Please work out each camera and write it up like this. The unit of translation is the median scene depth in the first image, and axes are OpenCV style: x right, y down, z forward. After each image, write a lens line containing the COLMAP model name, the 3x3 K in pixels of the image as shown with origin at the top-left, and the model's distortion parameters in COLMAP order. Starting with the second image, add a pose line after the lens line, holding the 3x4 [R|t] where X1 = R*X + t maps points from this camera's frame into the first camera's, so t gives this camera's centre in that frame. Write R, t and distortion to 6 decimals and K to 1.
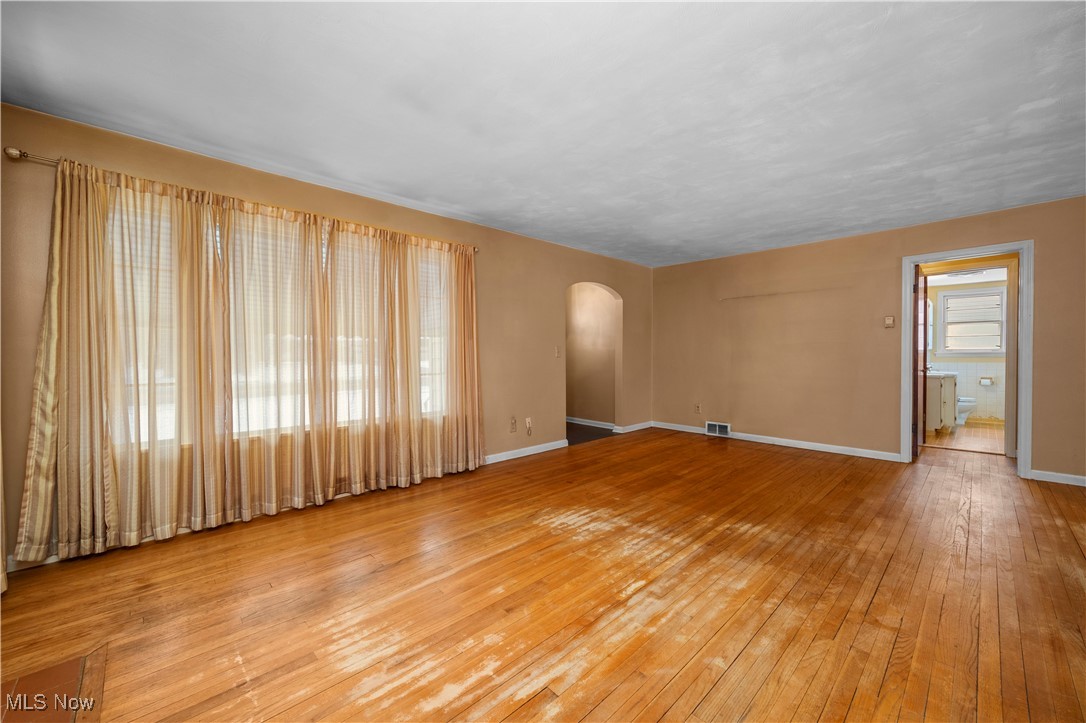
lens RADIAL K [[427.9, 0, 543.3], [0, 427.9, 358.1], [0, 0, 1]] dist [0.000505, -0.000340]
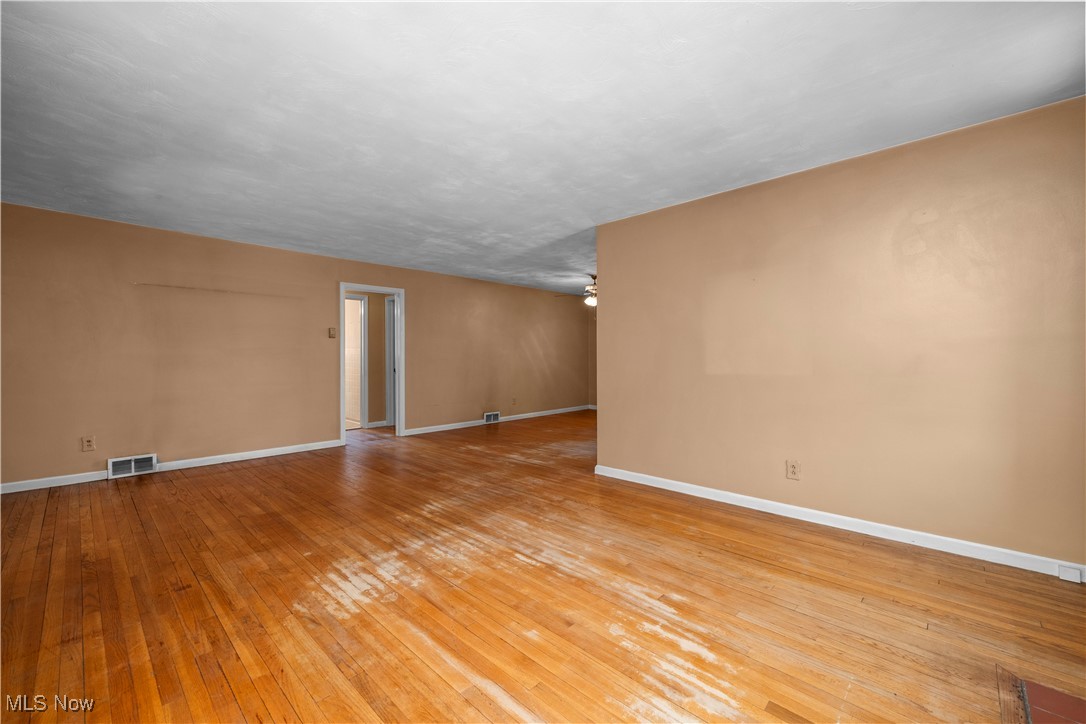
lens RADIAL K [[427.9, 0, 543.3], [0, 427.9, 358.6], [0, 0, 1]] dist [0.000505, -0.000340]
pose [[-0.049740, 0.001145, 0.998762, -0.726558], [0.013914, 0.999903, -0.000454, -0.003801], [-0.998665, 0.013874, -0.049751, 0.769951]]
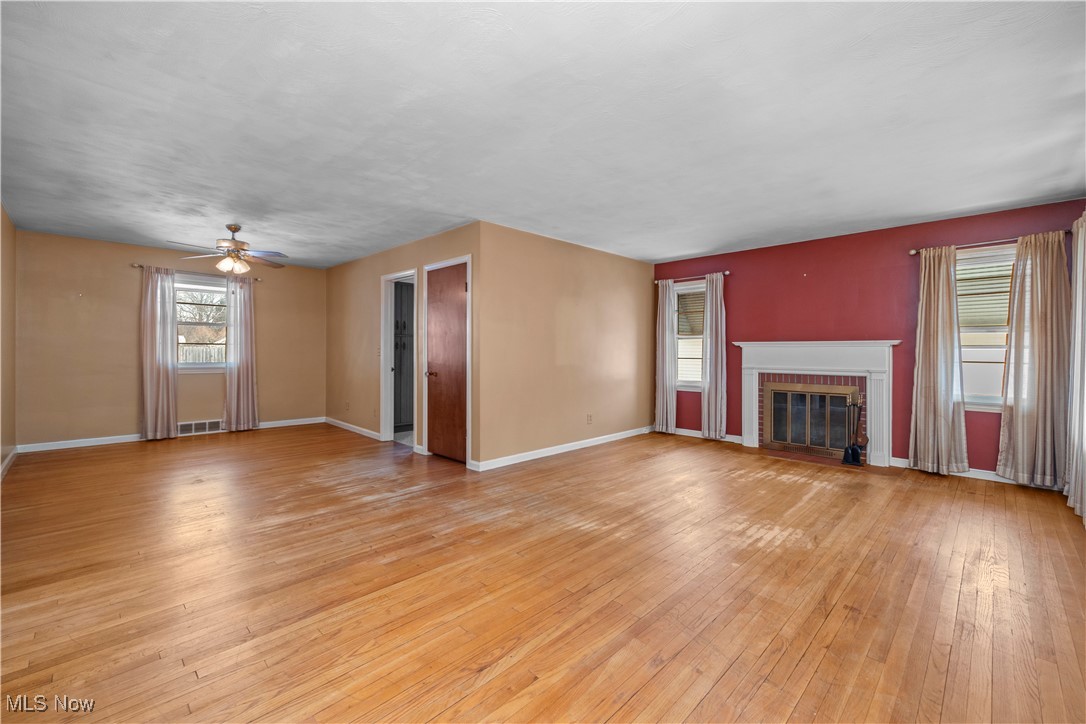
lens RADIAL K [[459.4, 0, 540.6], [0, 459.4, 357.6], [0, 0, 1]] dist [0.001317, 0.000296]
pose [[-0.999880, 0.000023, -0.015466, 0.620738], [-0.000418, 0.999593, 0.028532, -0.039618], [0.015461, 0.028535, -0.999473, 2.145488]]
